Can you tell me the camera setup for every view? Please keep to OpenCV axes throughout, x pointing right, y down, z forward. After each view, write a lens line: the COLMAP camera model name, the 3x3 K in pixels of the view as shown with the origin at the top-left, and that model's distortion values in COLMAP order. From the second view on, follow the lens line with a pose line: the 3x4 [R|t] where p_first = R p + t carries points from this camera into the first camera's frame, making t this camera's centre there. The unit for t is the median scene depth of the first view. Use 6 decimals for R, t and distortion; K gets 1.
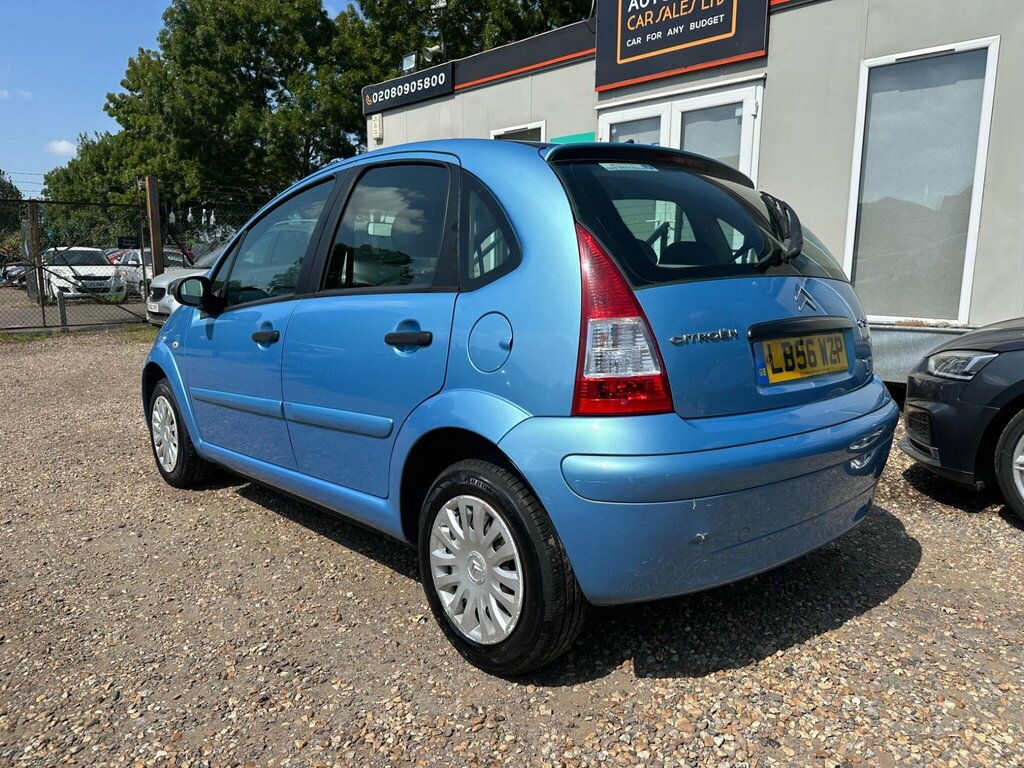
lens RADIAL K [[708.2, 0, 514.4], [0, 708.2, 397.6], [0, 0, 1]] dist [-0.001096, -0.000087]
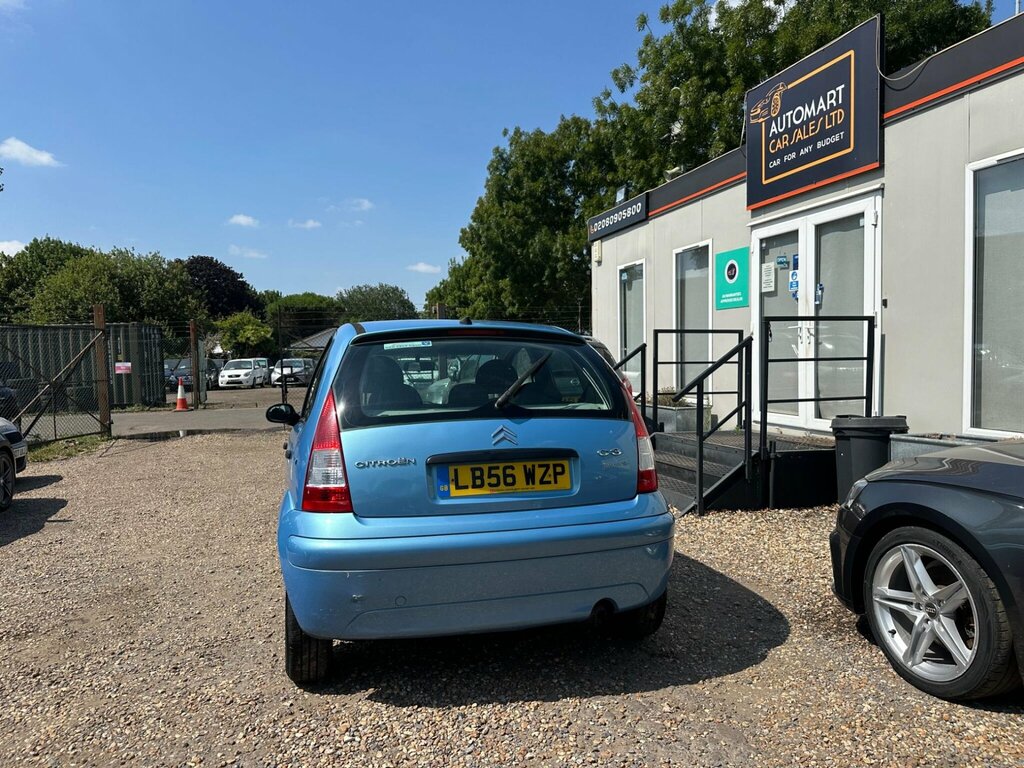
lens RADIAL K [[709.9, 0, 517.5], [0, 709.9, 400.5], [0, 0, 1]] dist [0.033487, -0.042276]
pose [[0.900956, 0.000249, -0.433910, 0.329128], [-0.055202, 0.991940, -0.114050, -0.016550], [0.430384, 0.126707, 0.893709, -0.070320]]
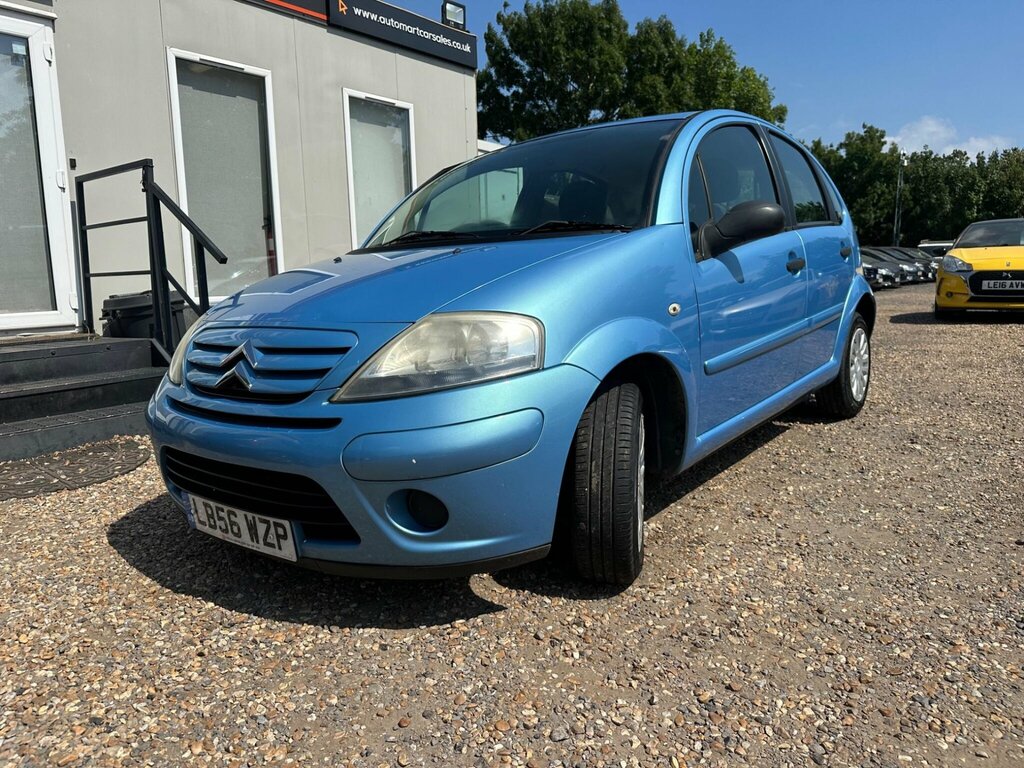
lens RADIAL K [[726.2, 0, 524.3], [0, 726.2, 384.8], [0, 0, 1]] dist [0.032281, -0.053586]
pose [[-0.173310, -0.191489, 0.966072, -0.630845], [0.165143, 0.961378, 0.220184, -0.141288], [-0.970923, 0.197700, -0.134993, 0.671397]]
